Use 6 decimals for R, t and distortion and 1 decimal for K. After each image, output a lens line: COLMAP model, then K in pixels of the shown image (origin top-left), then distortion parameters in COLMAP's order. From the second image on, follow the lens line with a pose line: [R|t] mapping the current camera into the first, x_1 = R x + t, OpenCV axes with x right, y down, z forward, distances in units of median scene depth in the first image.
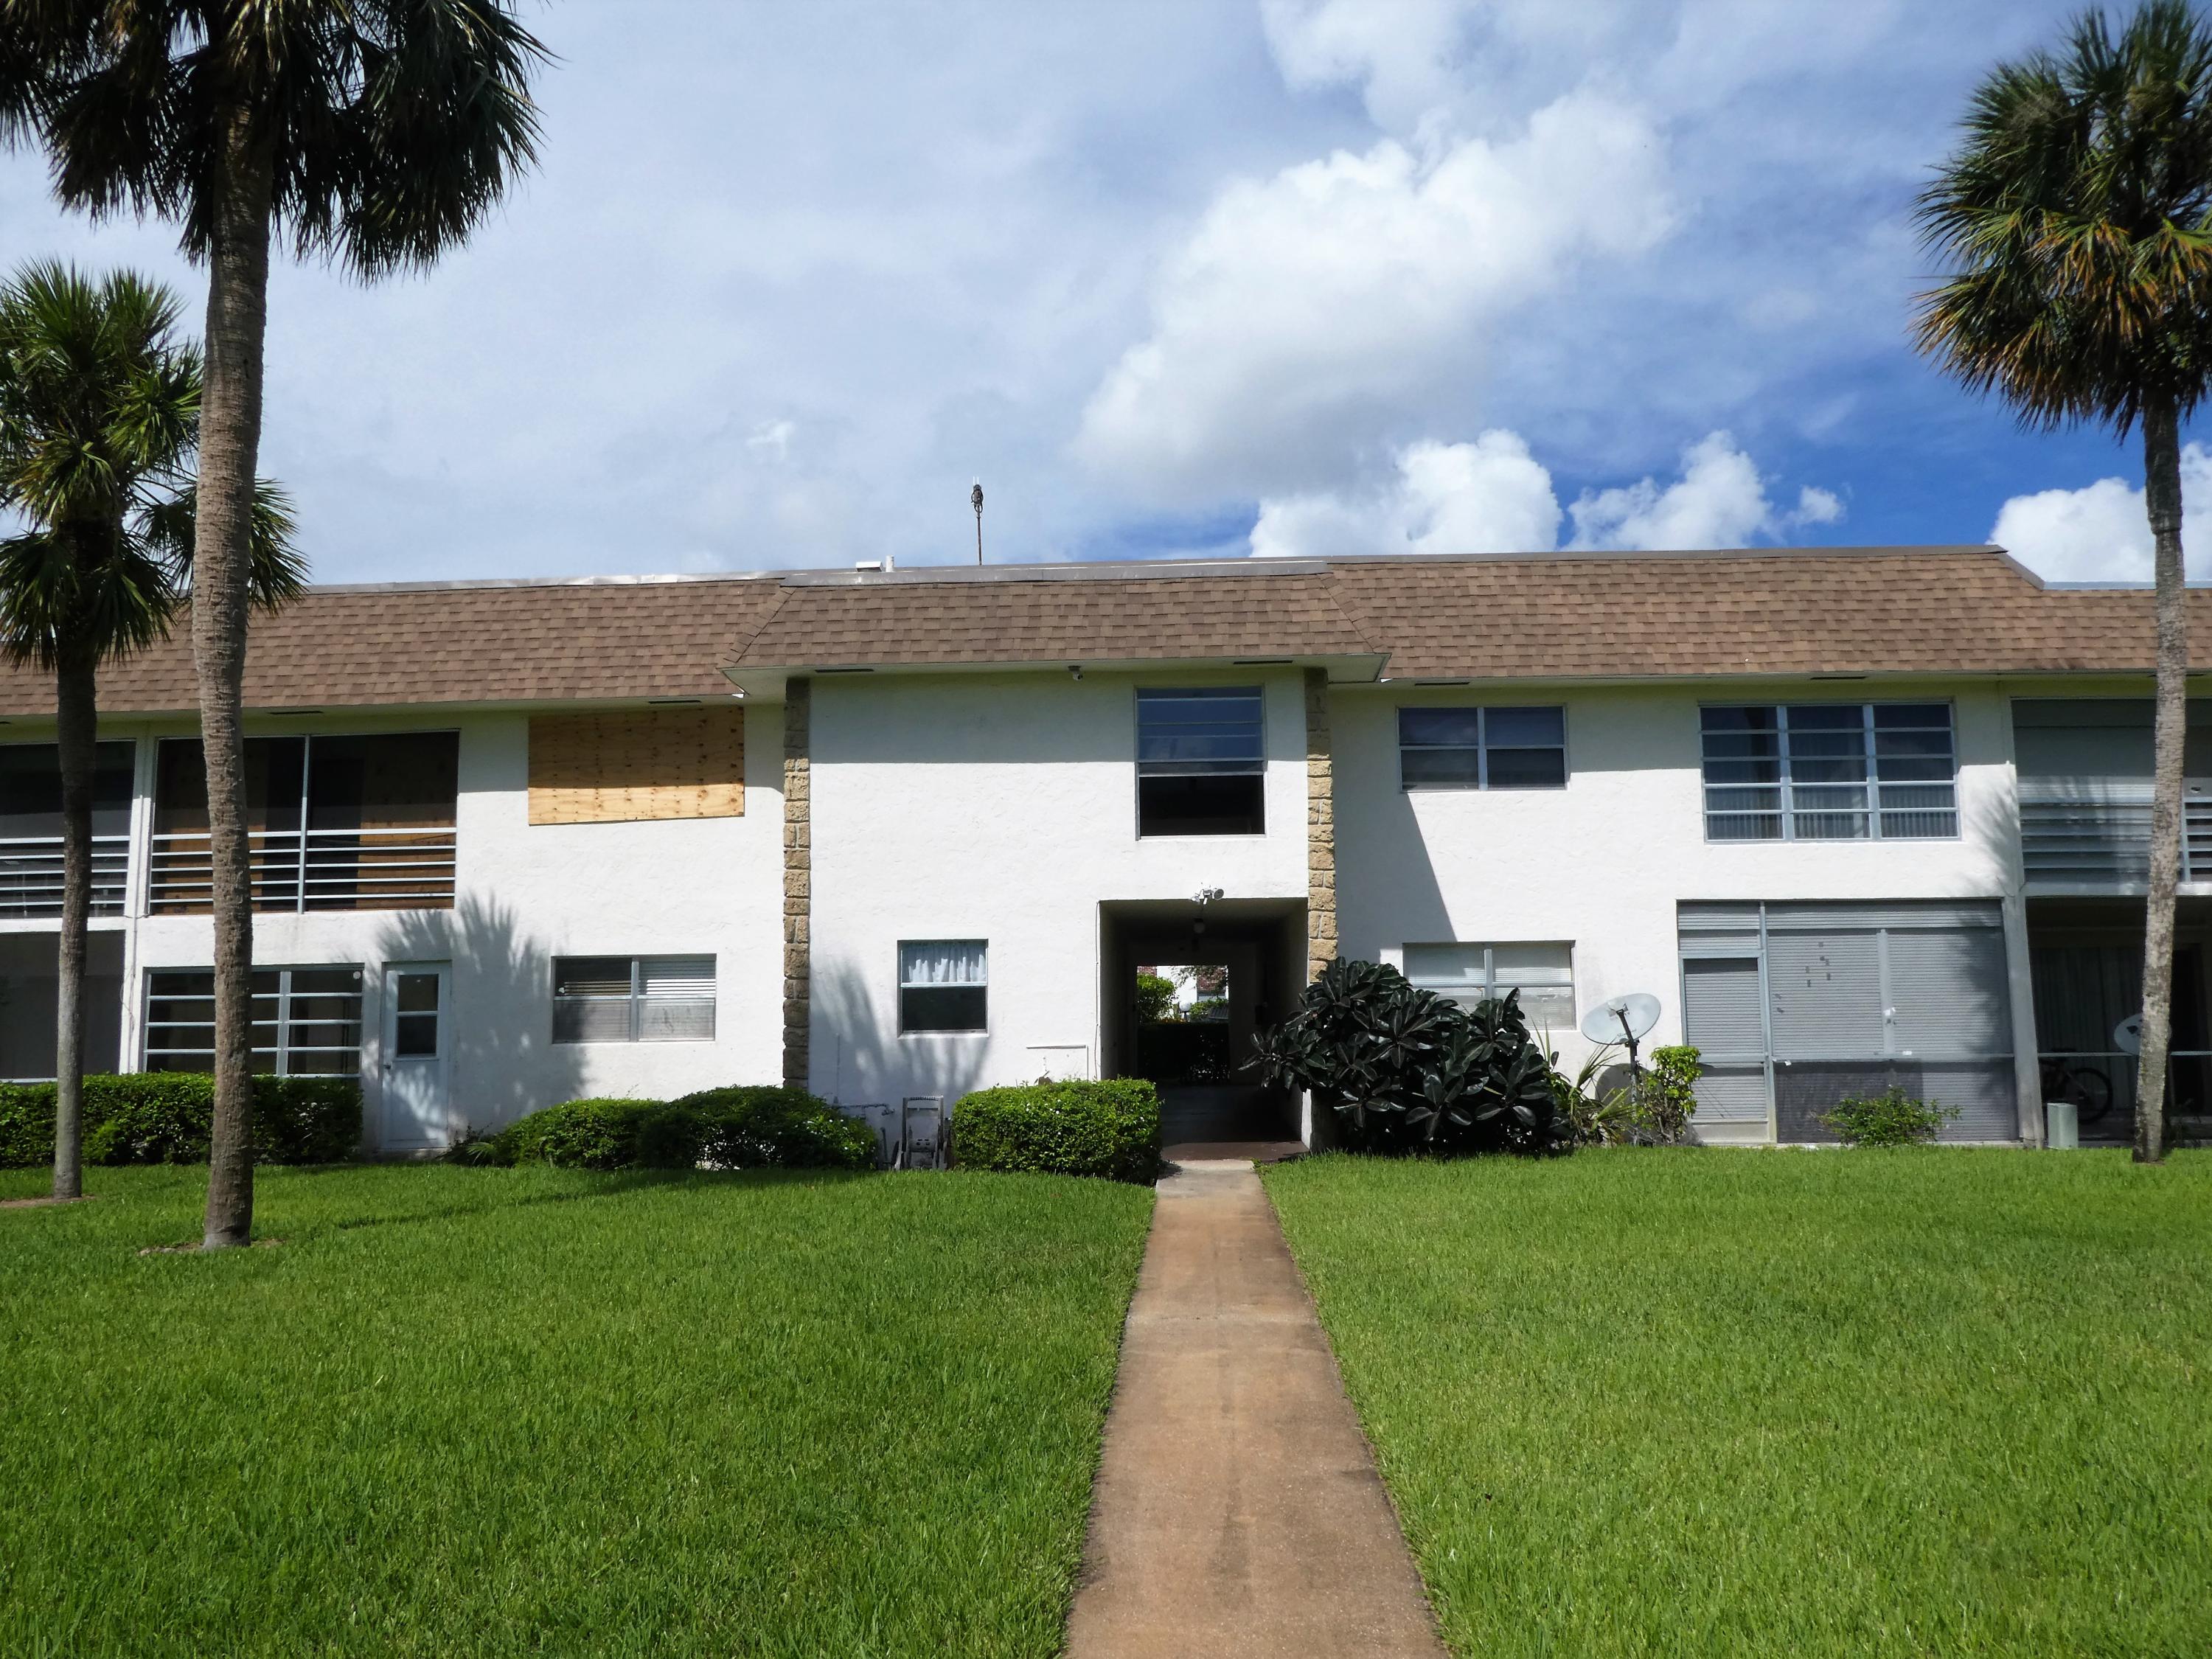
lens RADIAL K [[1681.5, 0, 1152.3], [0, 1681.5, 796.5], [0, 0, 1]] dist [-0.019665, 0.007626]
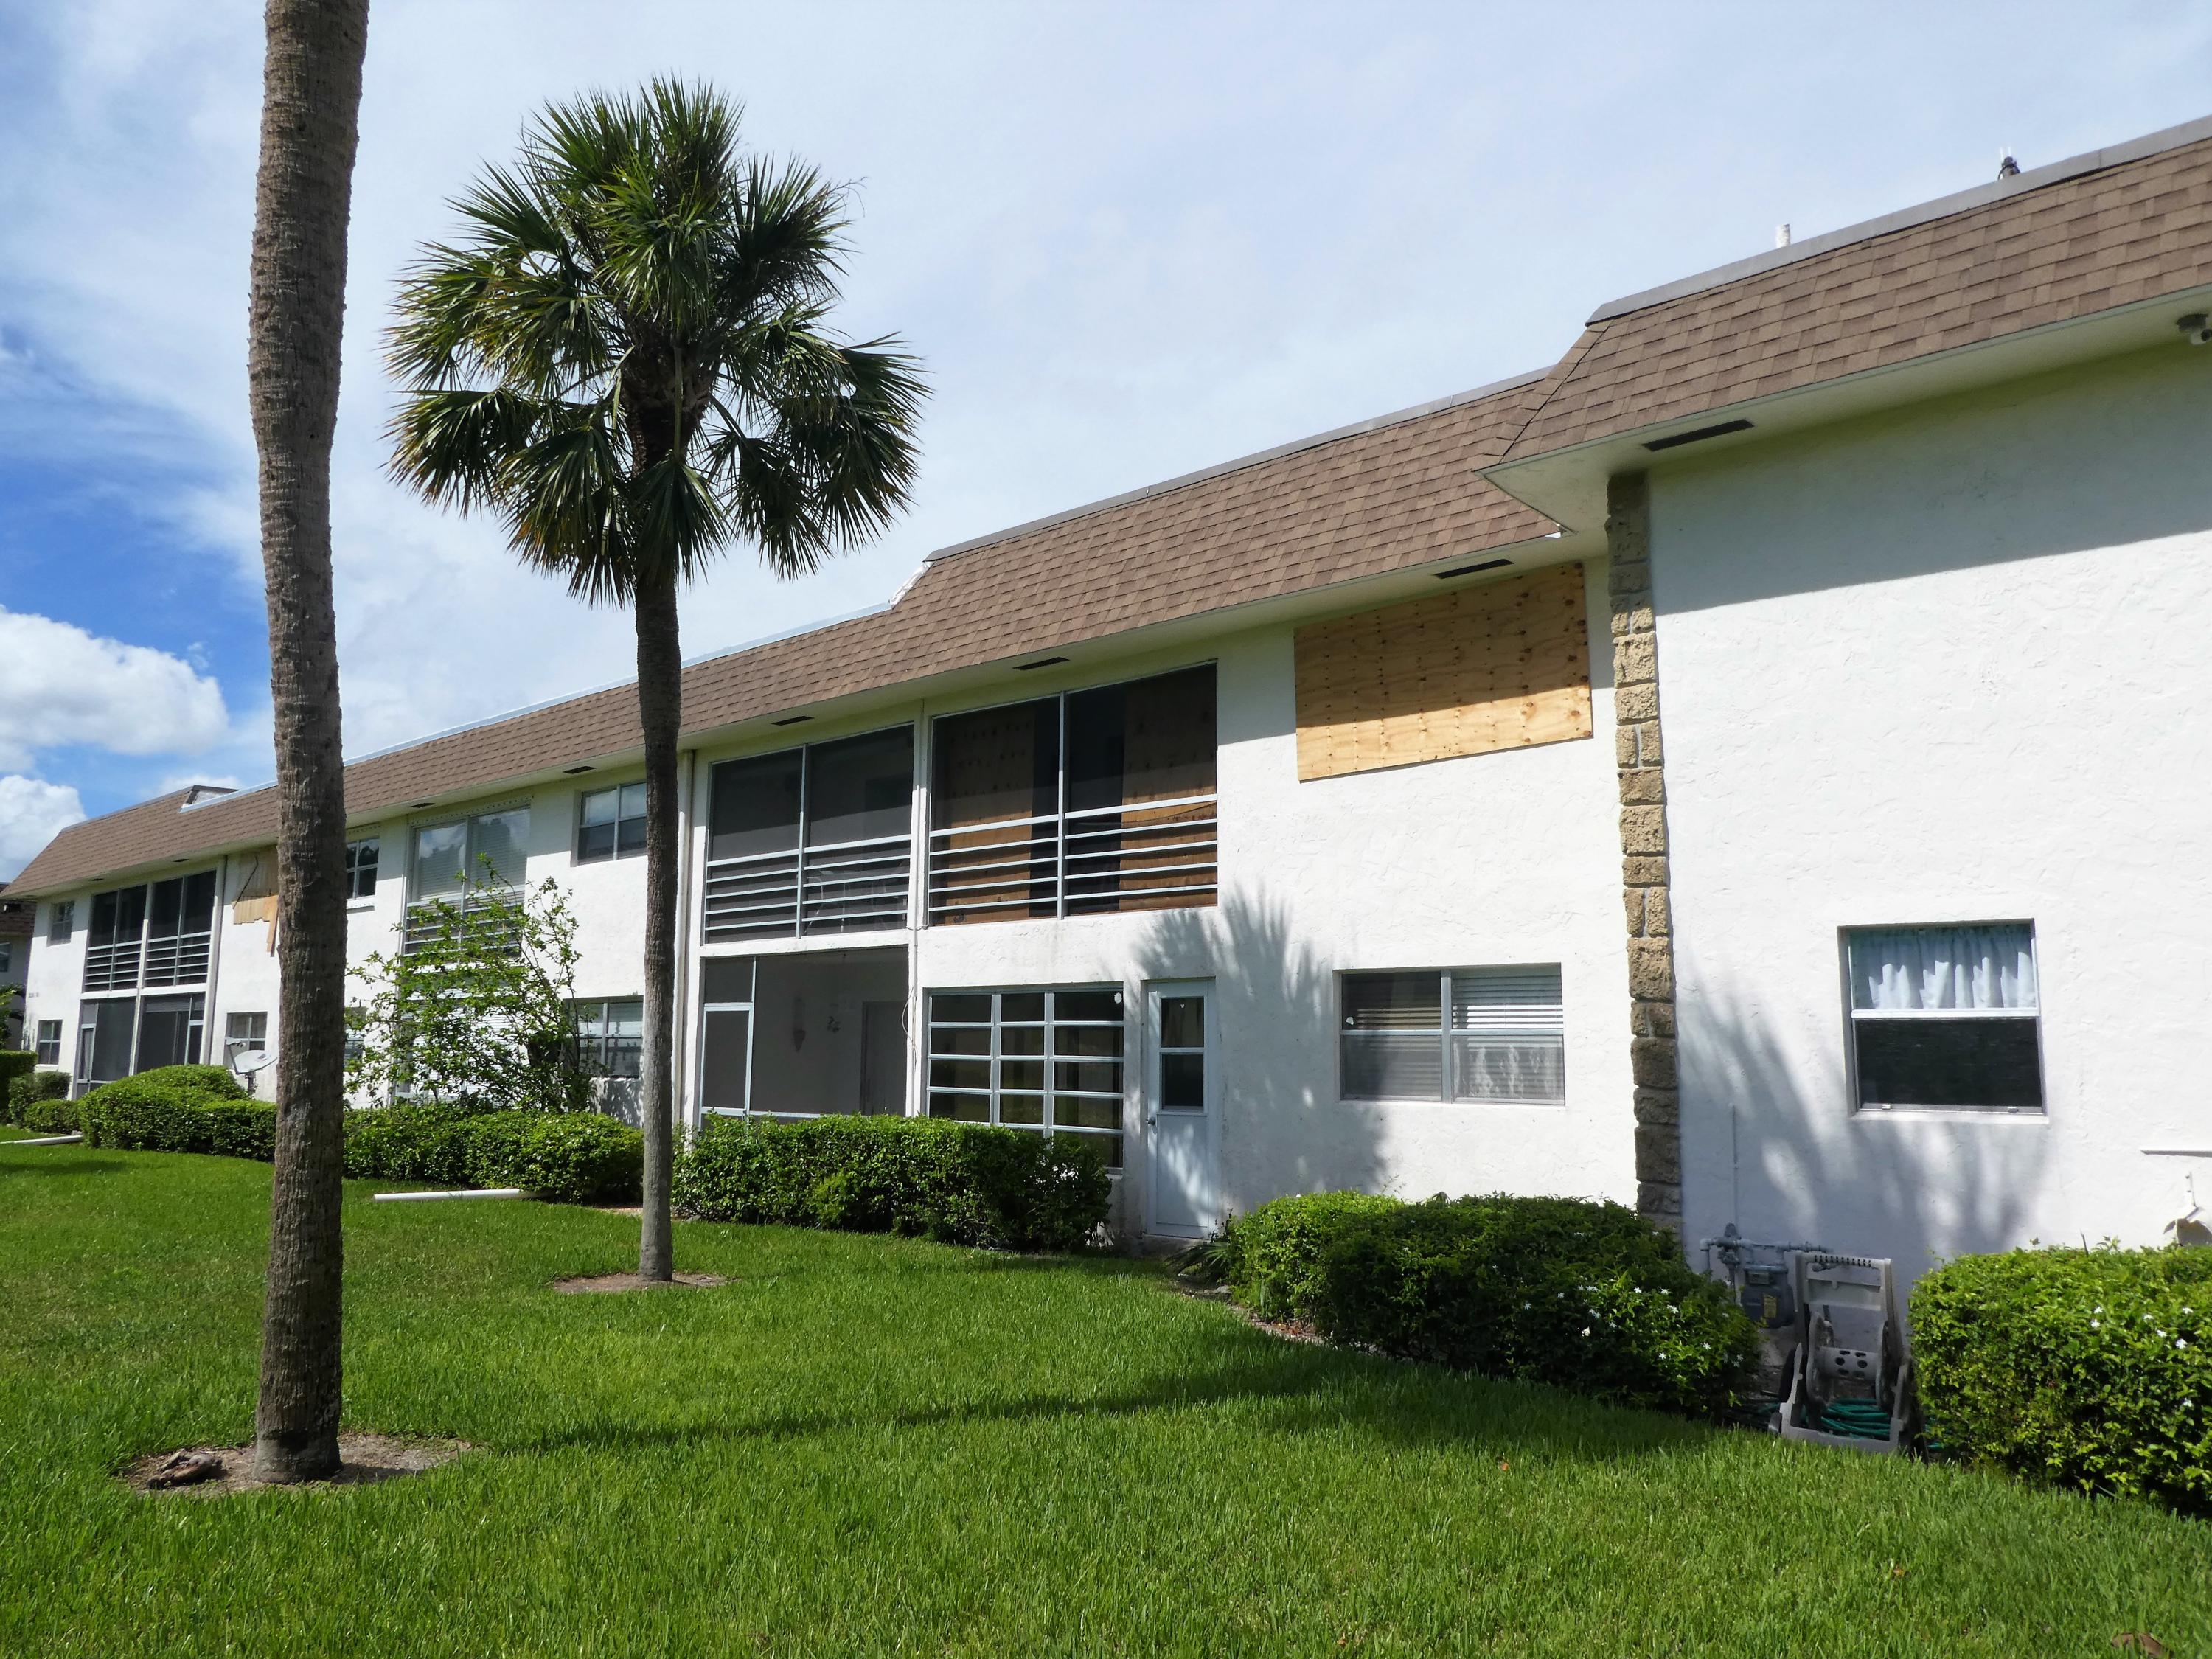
lens RADIAL K [[1618.5, 0, 1109.0], [0, 1618.5, 803.0], [0, 0, 1]] dist [-0.021309, -0.001726]
pose [[0.757364, -0.075488, -0.648615, 0.002518], [0.057293, 0.997147, -0.049153, 0.054912], [0.650475, 0.000066, 0.759528, 0.444395]]
